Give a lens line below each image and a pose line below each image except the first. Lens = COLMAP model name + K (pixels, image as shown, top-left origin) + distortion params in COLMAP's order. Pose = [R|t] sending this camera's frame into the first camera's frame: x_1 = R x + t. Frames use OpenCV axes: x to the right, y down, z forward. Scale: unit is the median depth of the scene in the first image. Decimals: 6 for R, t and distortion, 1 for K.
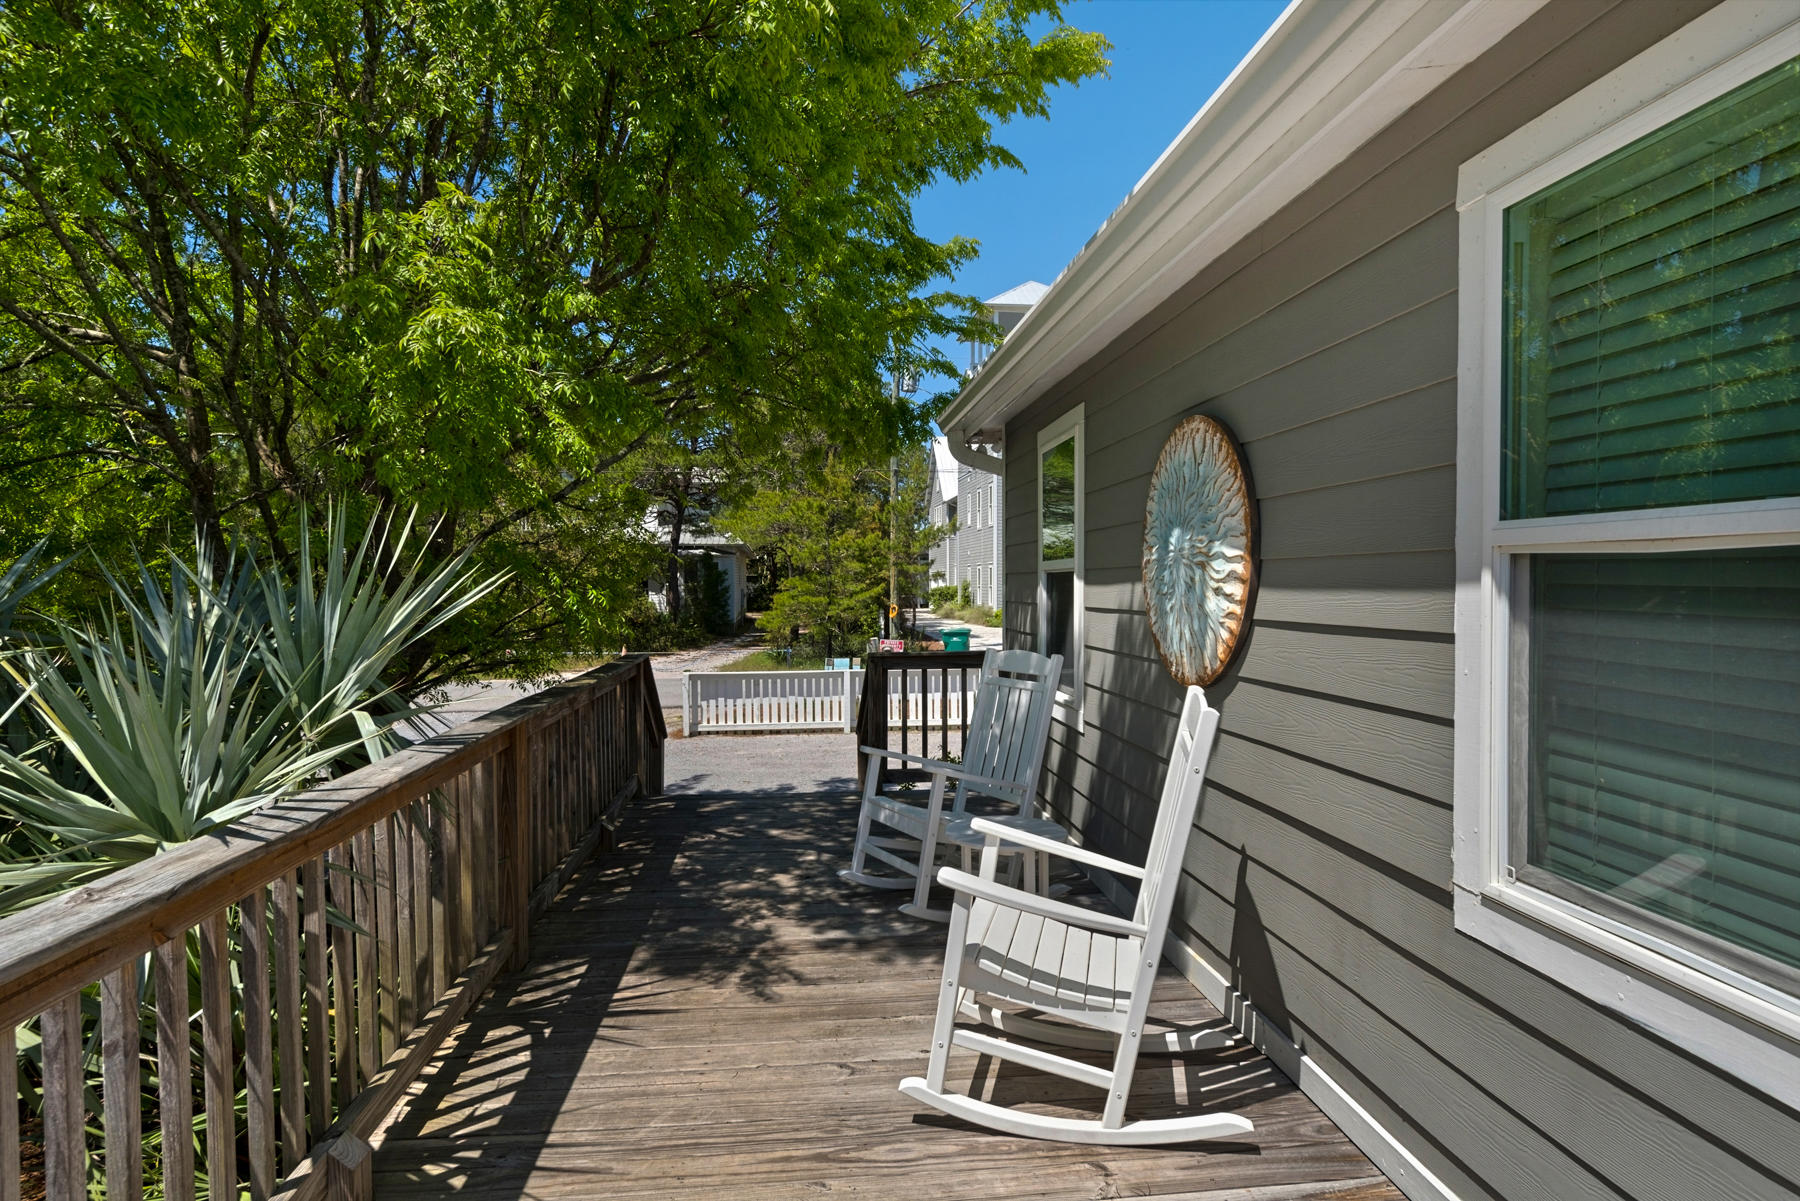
lens RADIAL K [[1025.6, 0, 900.0], [0, 1025.6, 600.5], [0, 0, 1]] dist [0.000151, 0.000038]
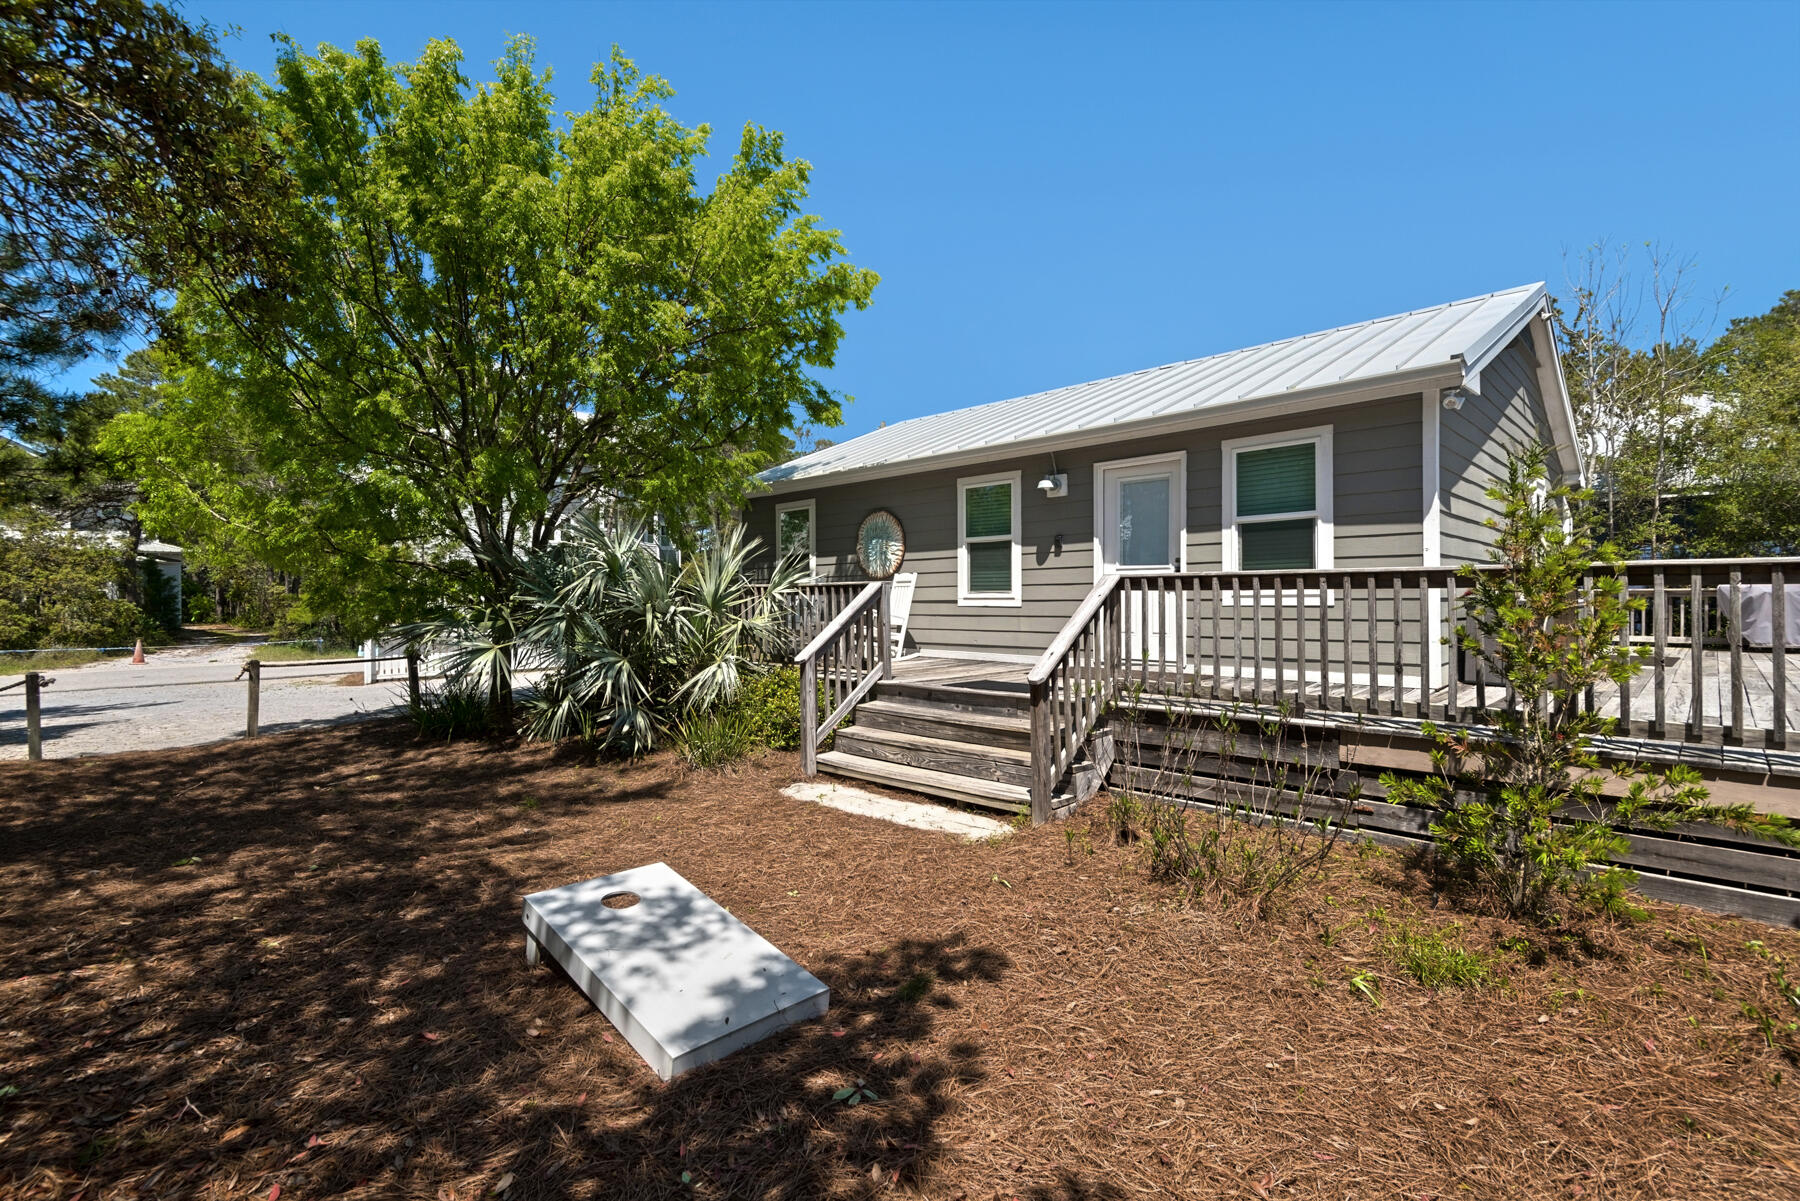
lens RADIAL K [[828.6, 0, 902.1], [0, 828.6, 592.3], [0, 0, 1]] dist [0.036912, -0.014739]
pose [[0.761609, 0.007634, 0.647992, -1.978312], [0.014559, 0.999477, -0.028886, 0.264111], [-0.647874, 0.031434, 0.761099, -1.706609]]
